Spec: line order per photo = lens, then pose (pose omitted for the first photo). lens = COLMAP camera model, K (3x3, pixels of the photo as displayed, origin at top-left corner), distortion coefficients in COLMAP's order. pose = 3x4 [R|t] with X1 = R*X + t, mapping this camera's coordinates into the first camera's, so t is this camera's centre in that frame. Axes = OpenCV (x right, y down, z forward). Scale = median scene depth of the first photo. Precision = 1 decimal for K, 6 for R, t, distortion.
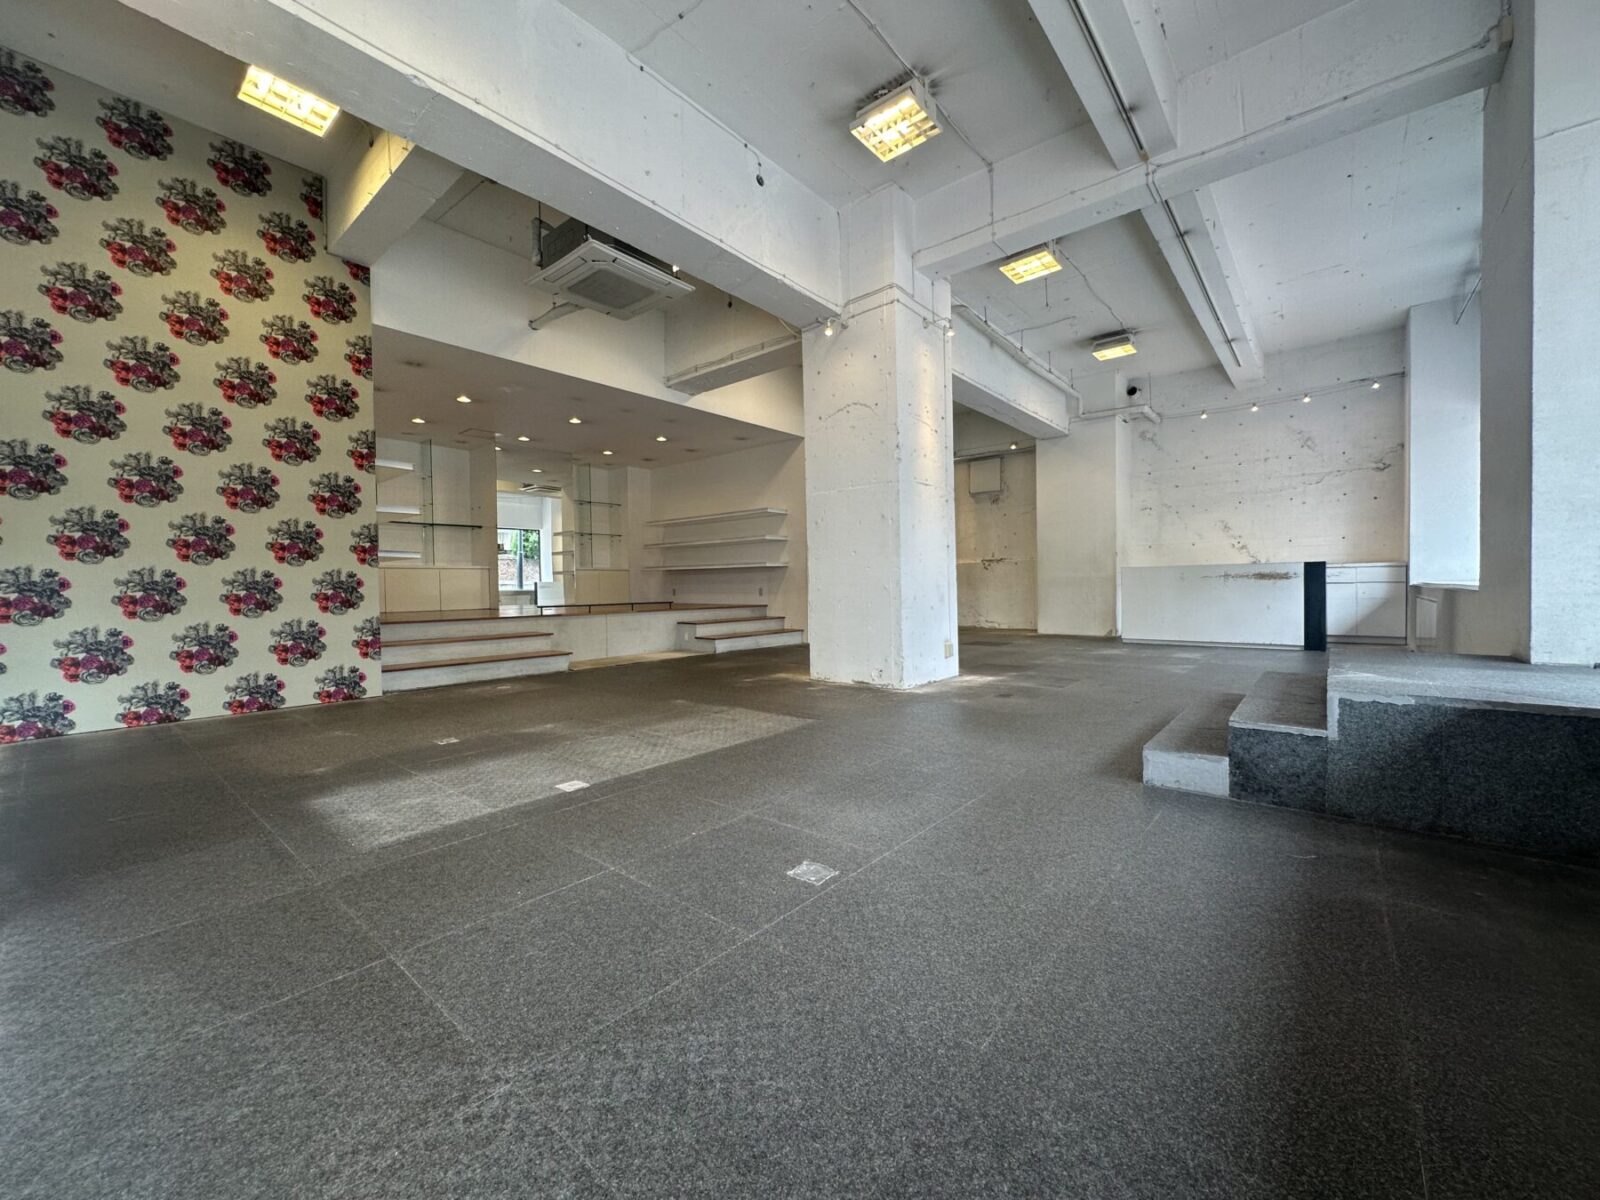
lens RADIAL K [[638.2, 0, 799.1], [0, 638.2, 597.7], [0, 0, 1]] dist [-0.001902, 0.000689]
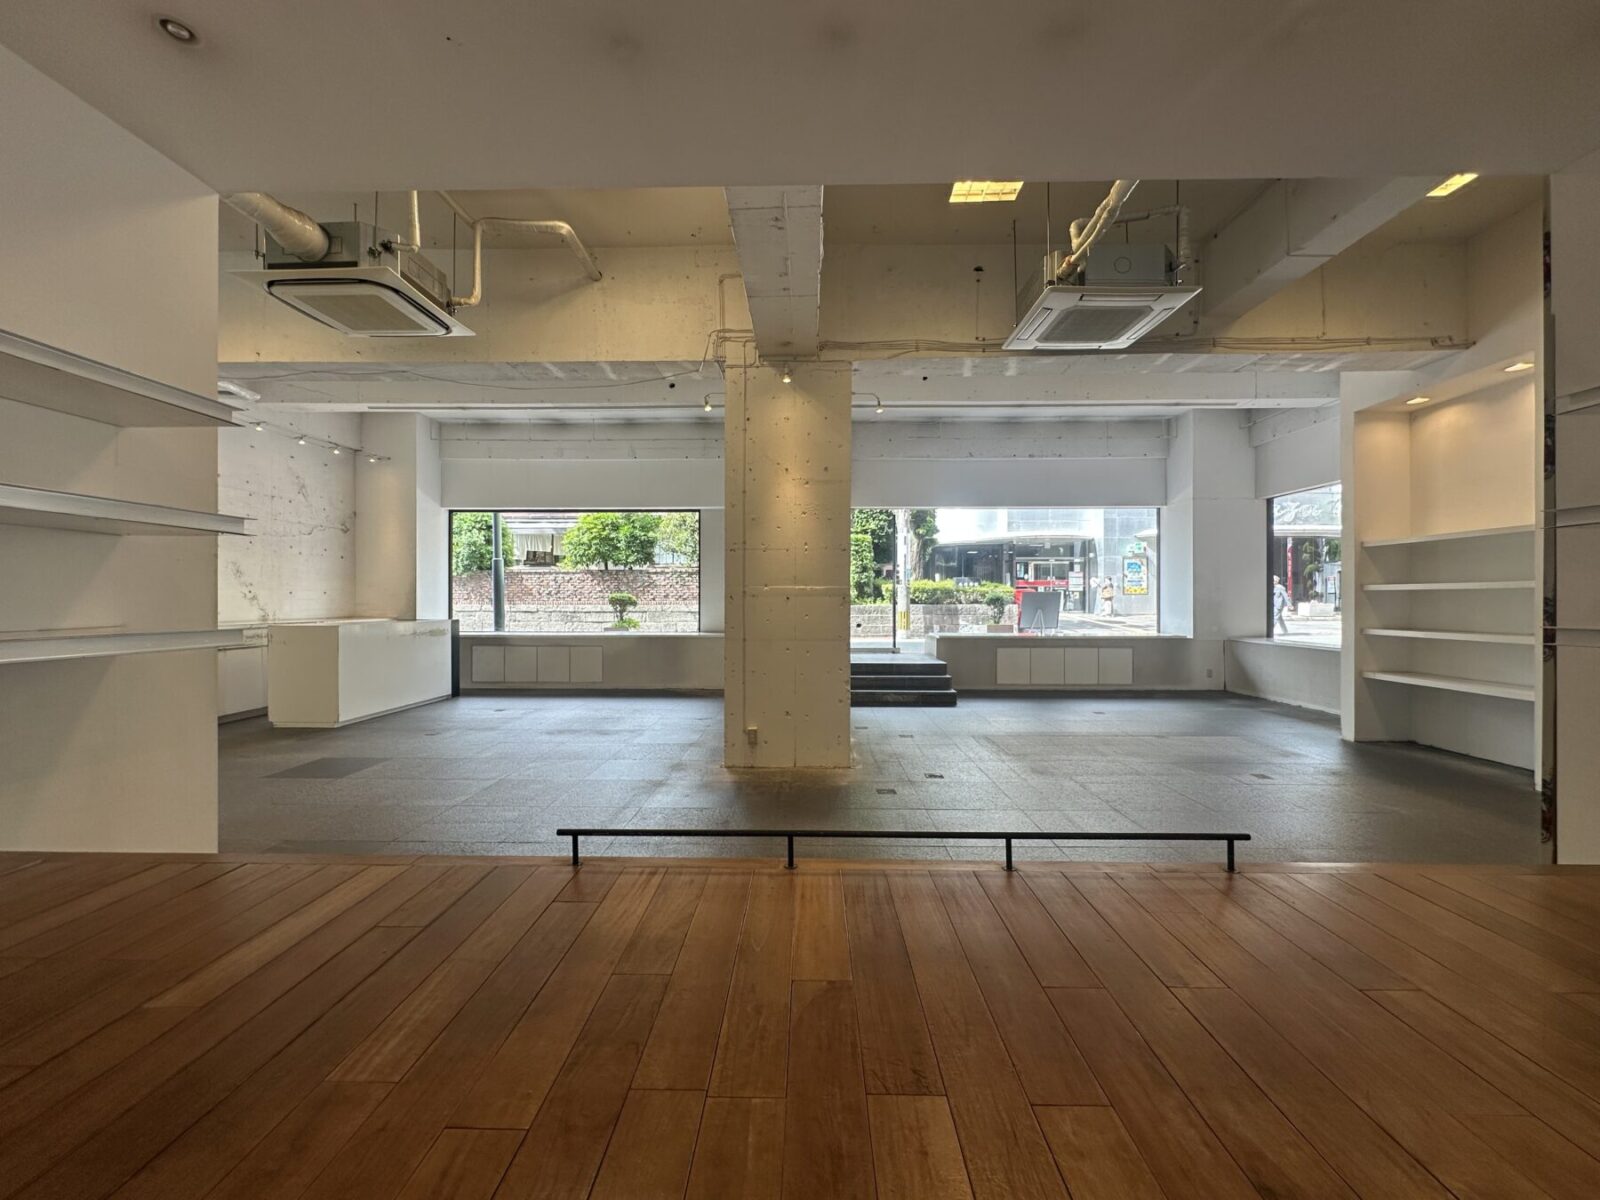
lens RADIAL K [[638.2, 0, 798.3], [0, 638.2, 599.6], [0, 0, 1]] dist [-0.001902, 0.000689]
pose [[-0.627641, 0.015125, 0.778356, -0.478974], [0.023378, 0.999727, -0.000575, -0.077159], [-0.778152, 0.017836, -0.627823, 1.245280]]
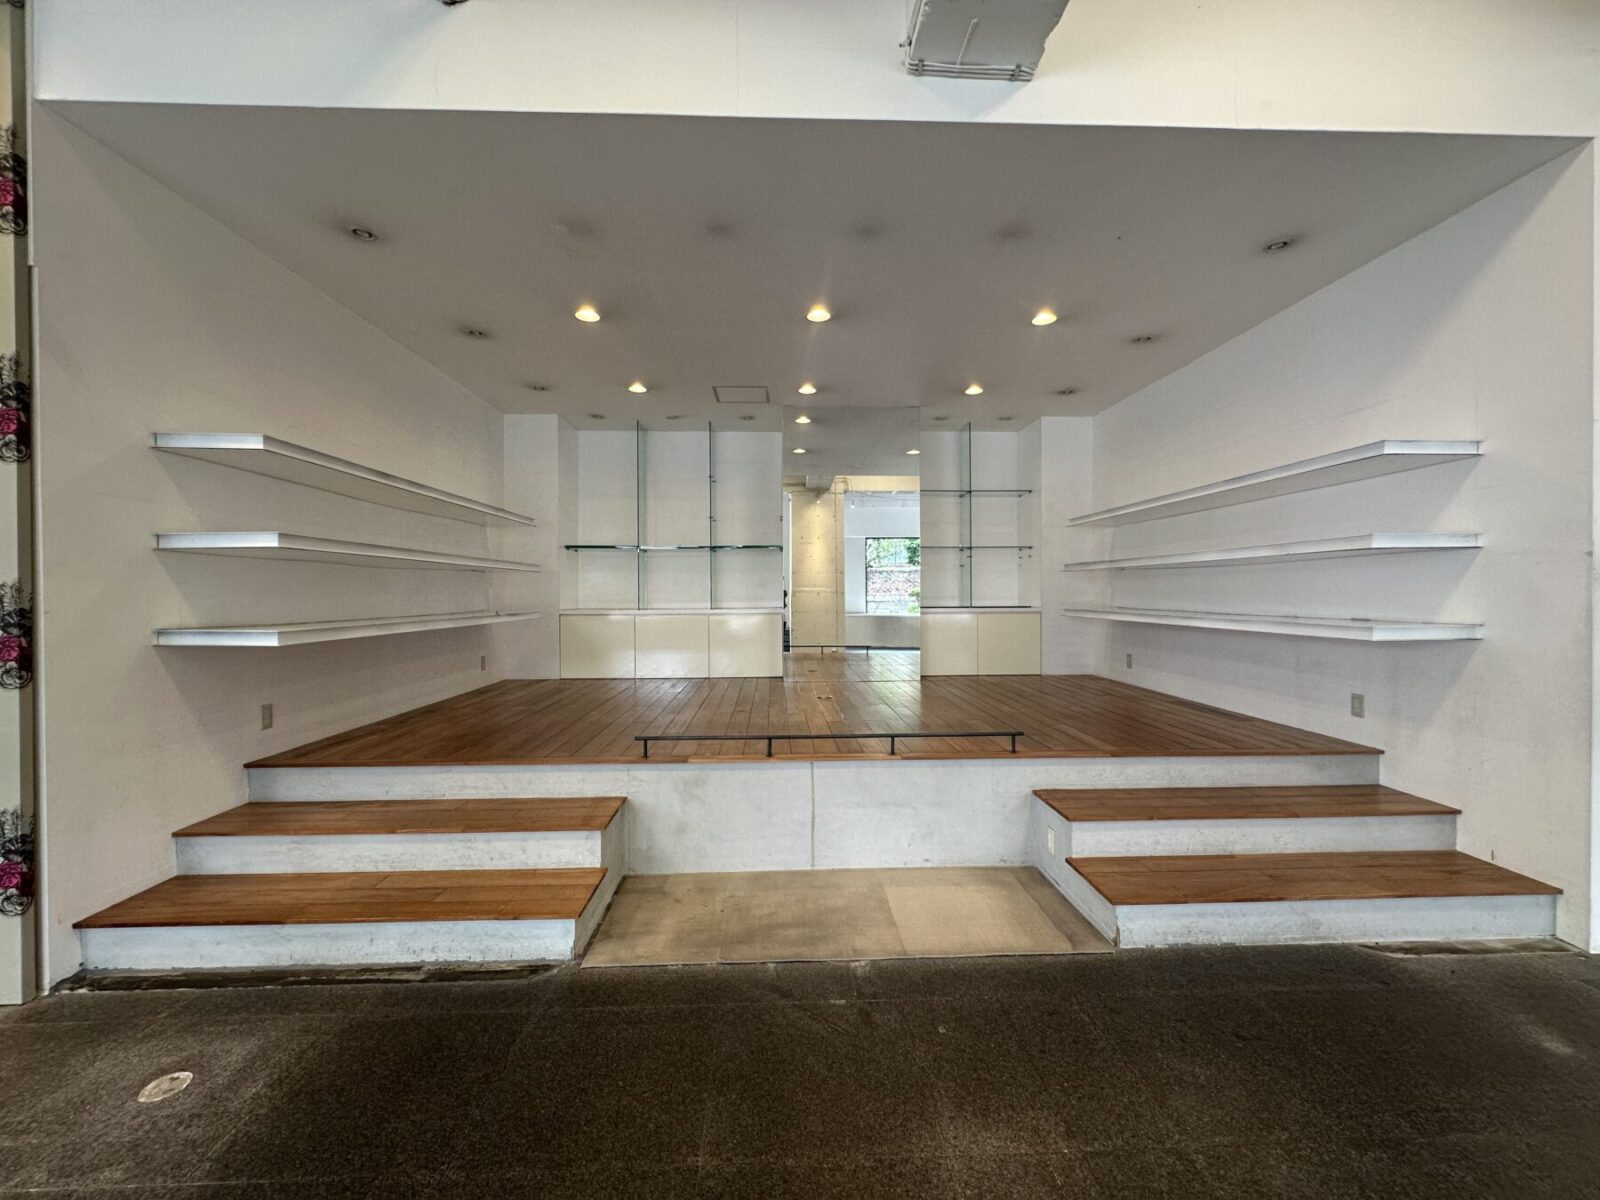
lens RADIAL K [[638.2, 0, 798.3], [0, 638.2, 599.6], [0, 0, 1]] dist [-0.001902, 0.000689]
pose [[0.673407, 0.017087, -0.739074, -0.016000], [-0.019015, 0.999802, 0.005790, -0.081761], [0.739027, 0.010154, 0.673599, 0.763527]]
